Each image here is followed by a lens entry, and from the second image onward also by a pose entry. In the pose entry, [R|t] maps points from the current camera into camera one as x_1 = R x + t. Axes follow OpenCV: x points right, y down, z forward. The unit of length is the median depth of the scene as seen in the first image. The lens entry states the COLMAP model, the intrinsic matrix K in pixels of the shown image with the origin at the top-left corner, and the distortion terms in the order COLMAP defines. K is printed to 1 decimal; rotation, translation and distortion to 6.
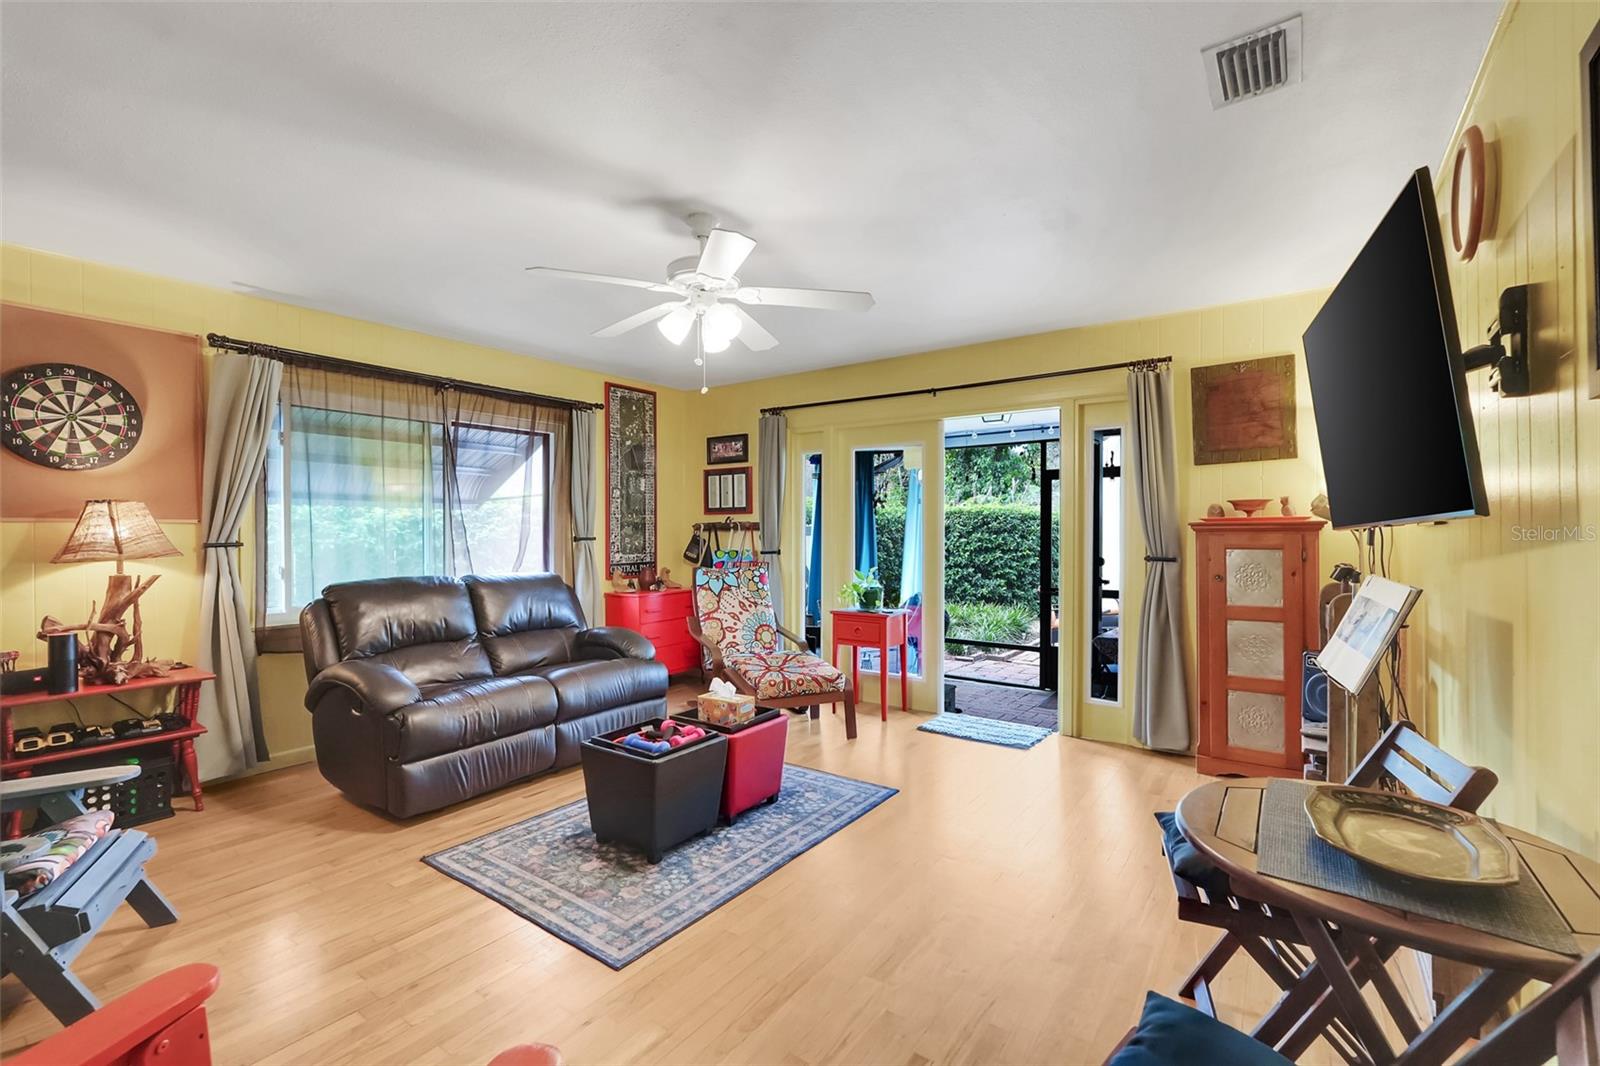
lens RADIAL K [[695.0, 0, 800.0], [0, 695.0, 533.0], [0, 0, 1]] dist [0.000661, 0.000072]
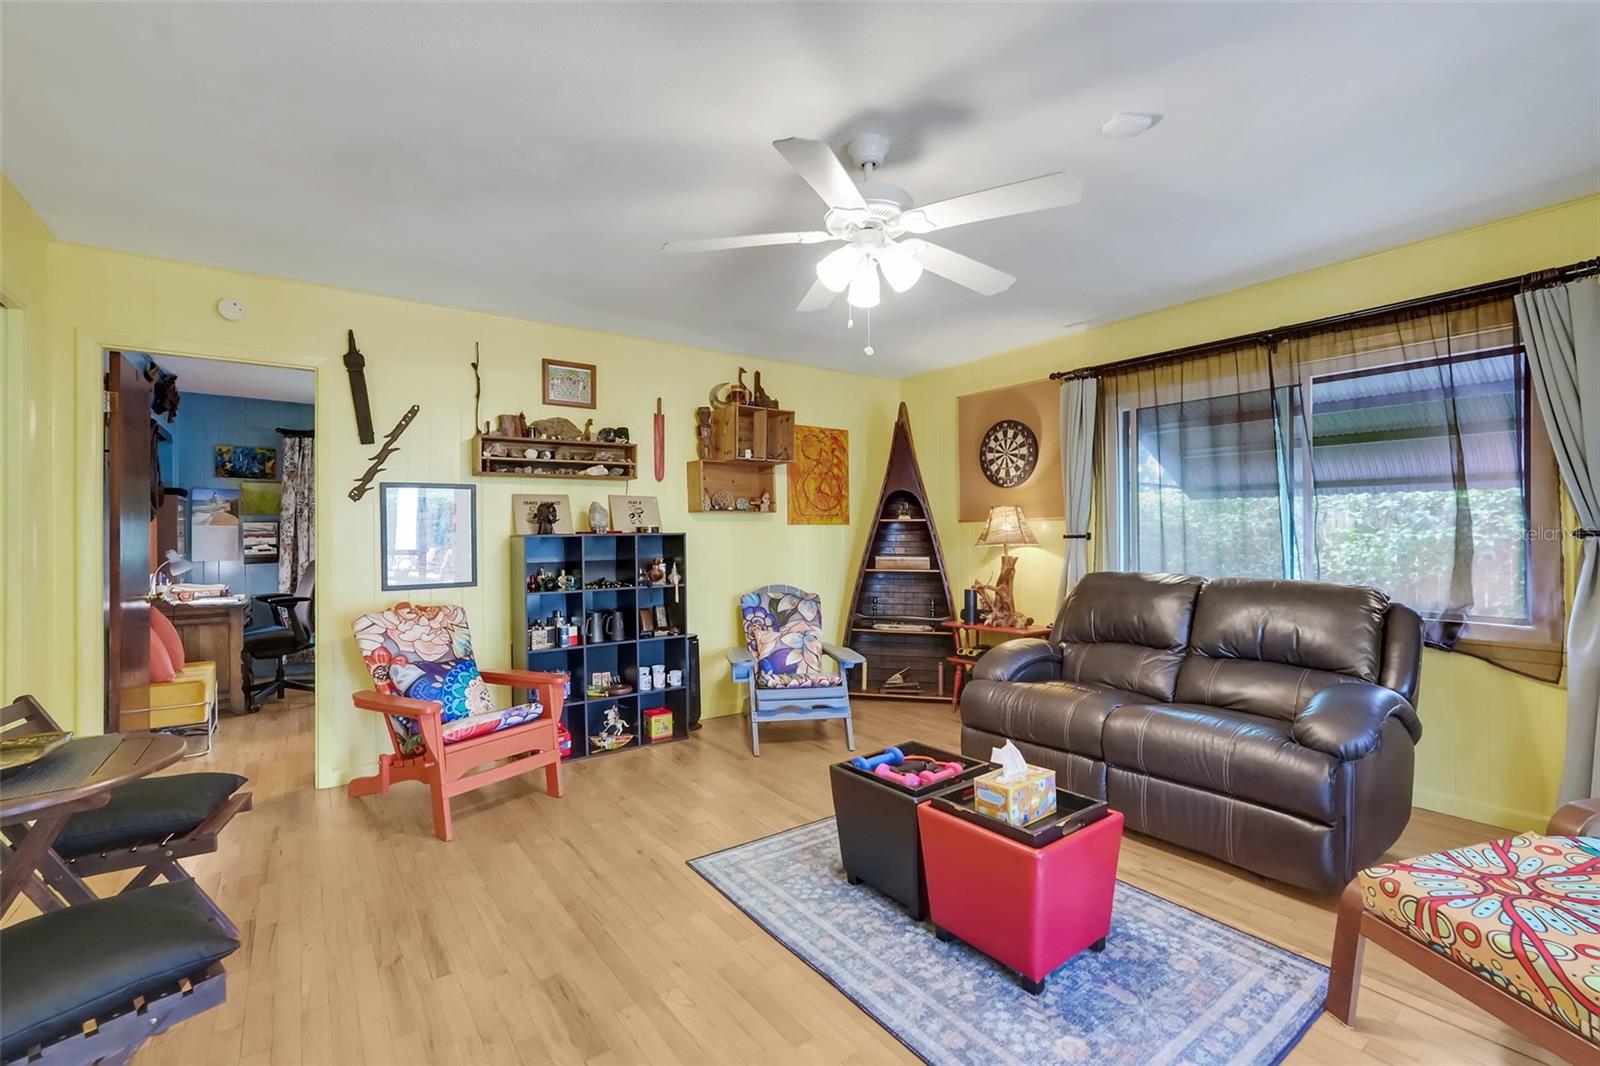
lens RADIAL K [[706.8, 0, 800.0], [0, 706.8, 533.0], [0, 0, 1]] dist [0.000274, 0.000044]
pose [[-0.306401, 0.001717, -0.951901, 0.608059], [0.000013, 0.999998, 0.001799, 0.008345], [0.951903, 0.000539, -0.306401, 1.054720]]
